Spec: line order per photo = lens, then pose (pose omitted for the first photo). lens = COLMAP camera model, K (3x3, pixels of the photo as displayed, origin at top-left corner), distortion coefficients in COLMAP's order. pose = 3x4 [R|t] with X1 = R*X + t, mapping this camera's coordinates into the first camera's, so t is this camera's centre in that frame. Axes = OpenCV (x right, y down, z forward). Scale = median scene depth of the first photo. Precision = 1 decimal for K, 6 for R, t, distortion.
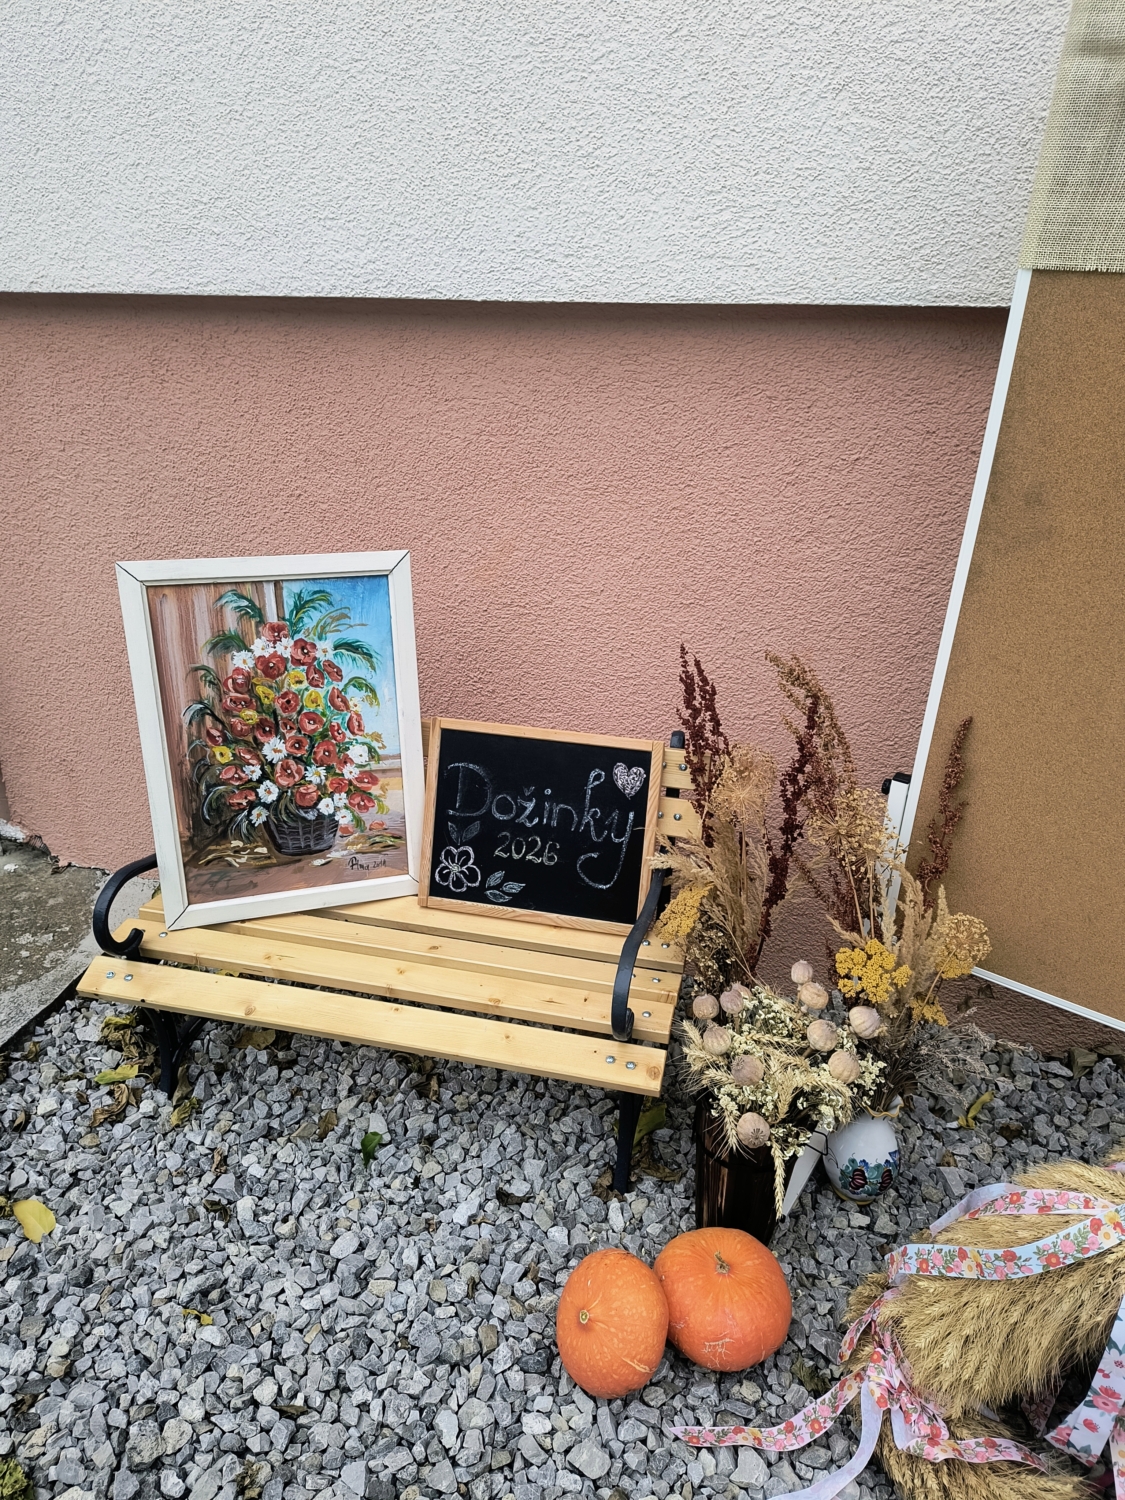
lens RADIAL K [[1024.2, 0, 560.2], [0, 1024.2, 757.8], [0, 0, 1]] dist [0.050508, -0.064710]
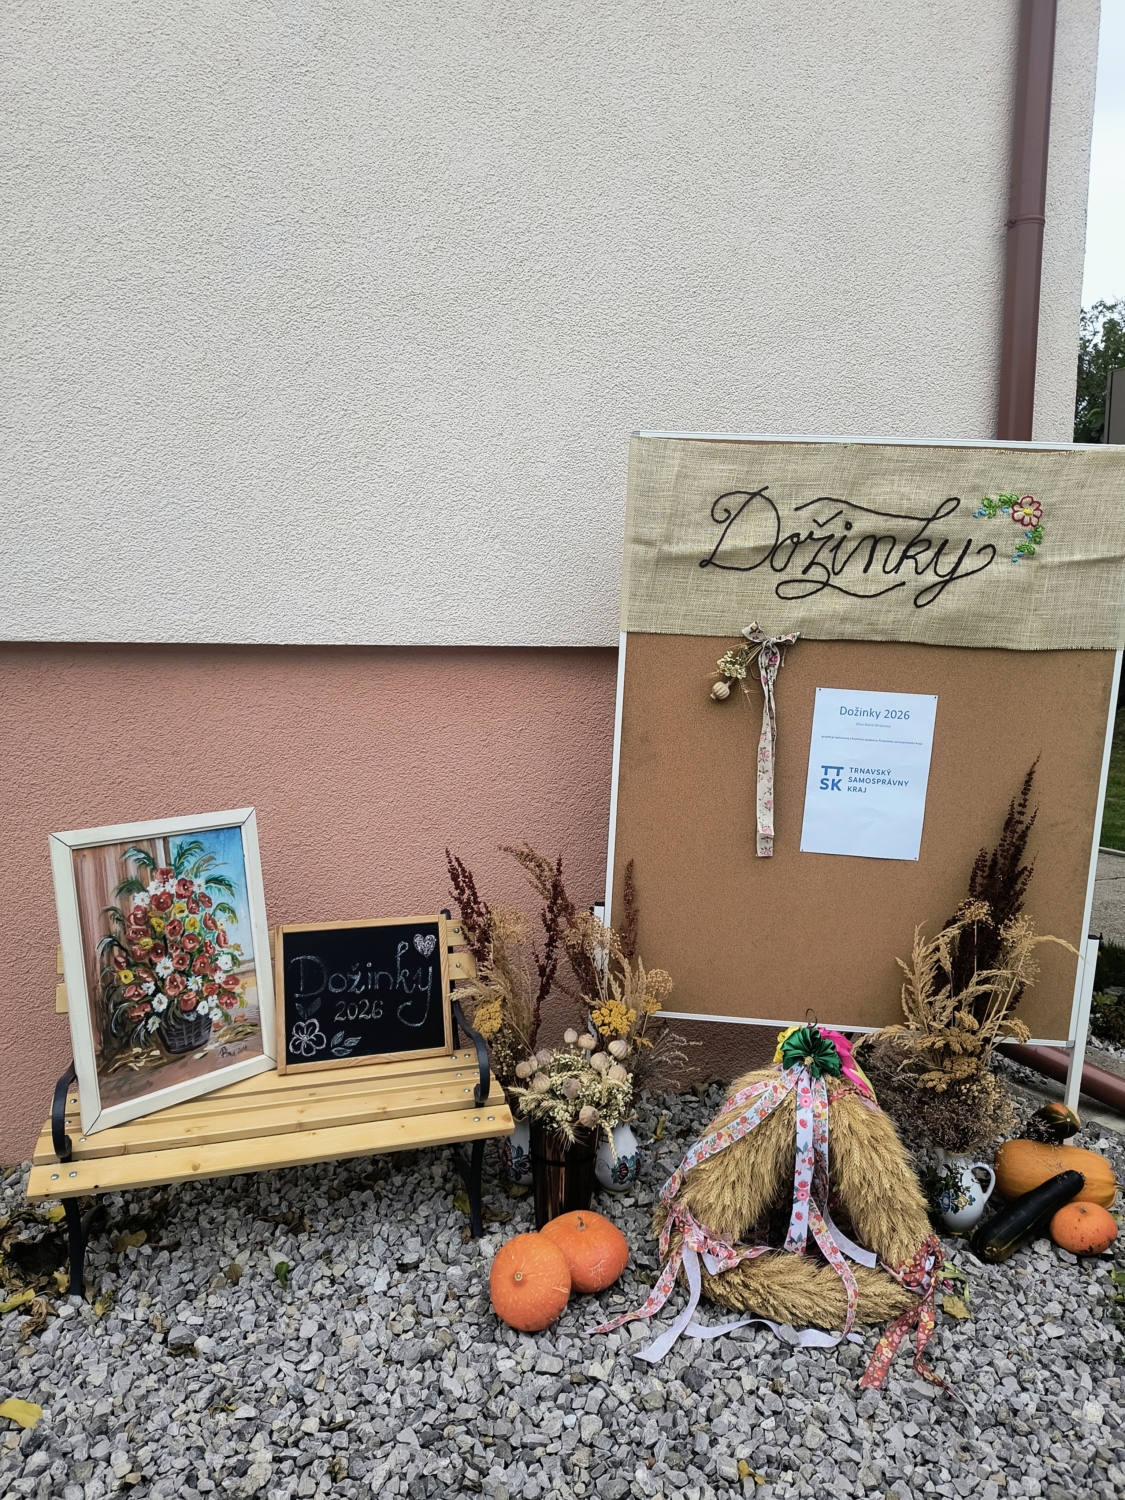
lens RADIAL K [[1024.2, 0, 560.2], [0, 1024.2, 757.8], [0, 0, 1]] dist [0.050508, -0.064710]
pose [[0.855662, -0.067708, 0.513086, -0.502190], [0.209417, 0.951912, -0.223624, 0.135777], [-0.473272, 0.298796, 0.828695, -0.385022]]
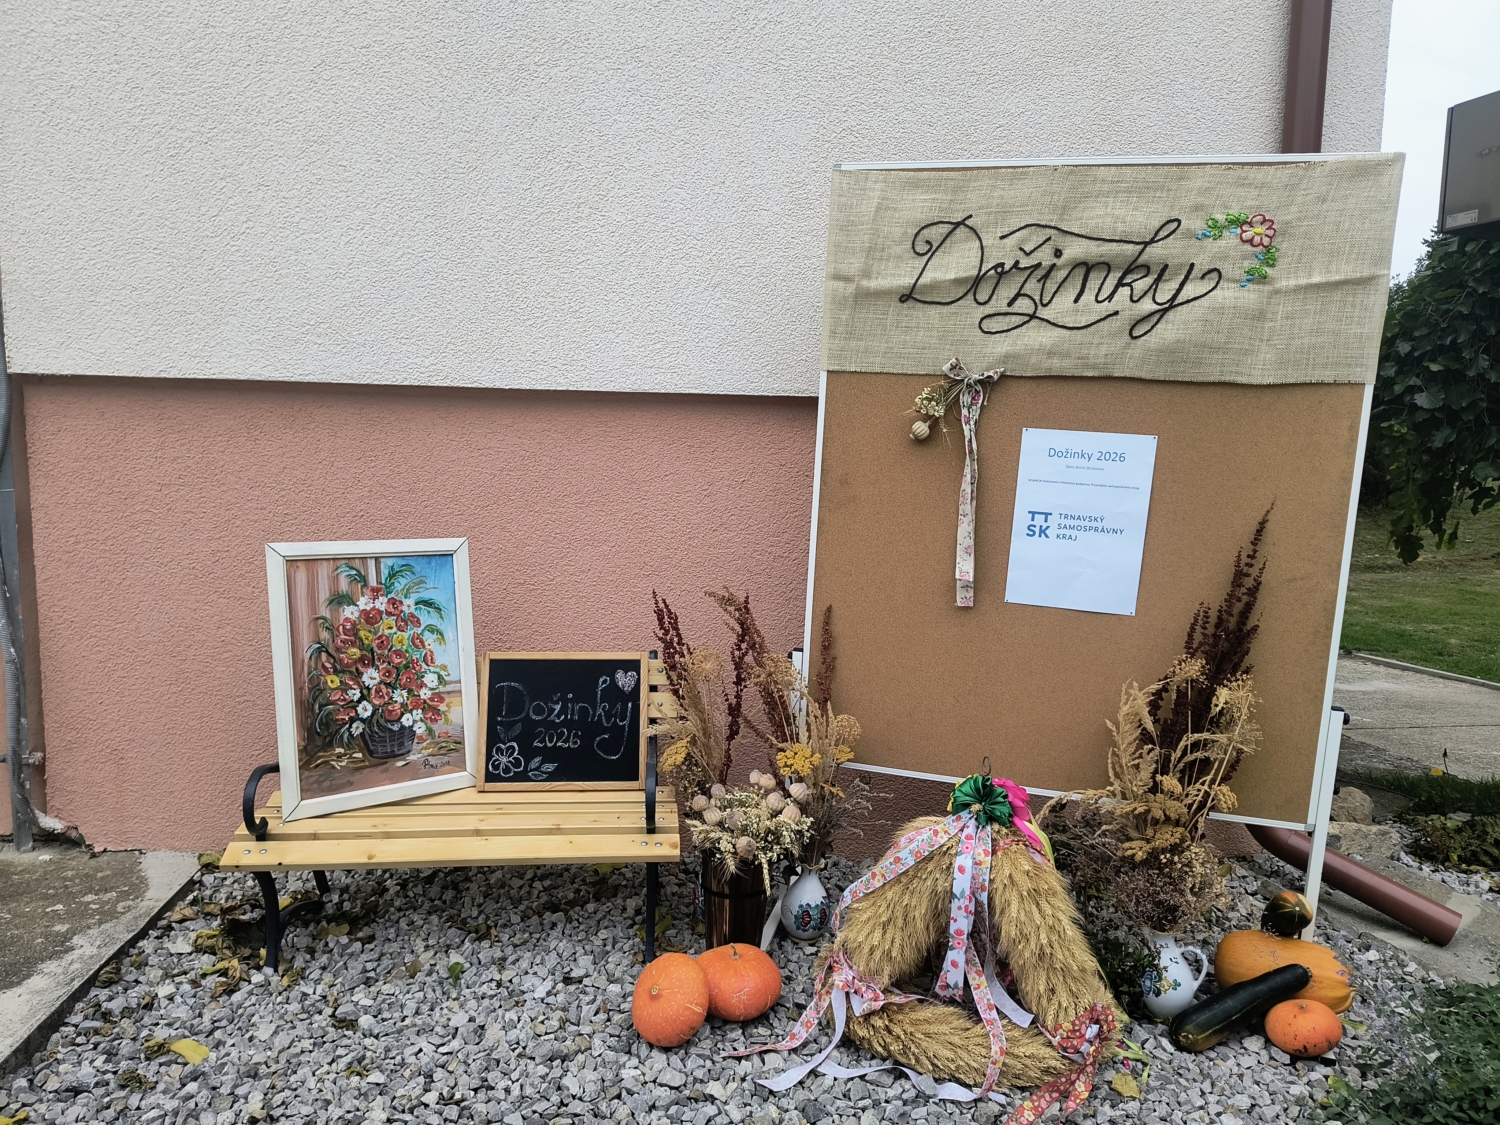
lens RADIAL K [[1024.2, 0, 754.6], [0, 1024.2, 575.8], [0, 0, 1]] dist [0.050508, -0.064710]
pose [[0.941799, -0.032207, 0.334630, -0.252665], [0.128876, 0.953941, -0.270900, 0.305328], [-0.310492, 0.298259, 0.902572, -0.454276]]
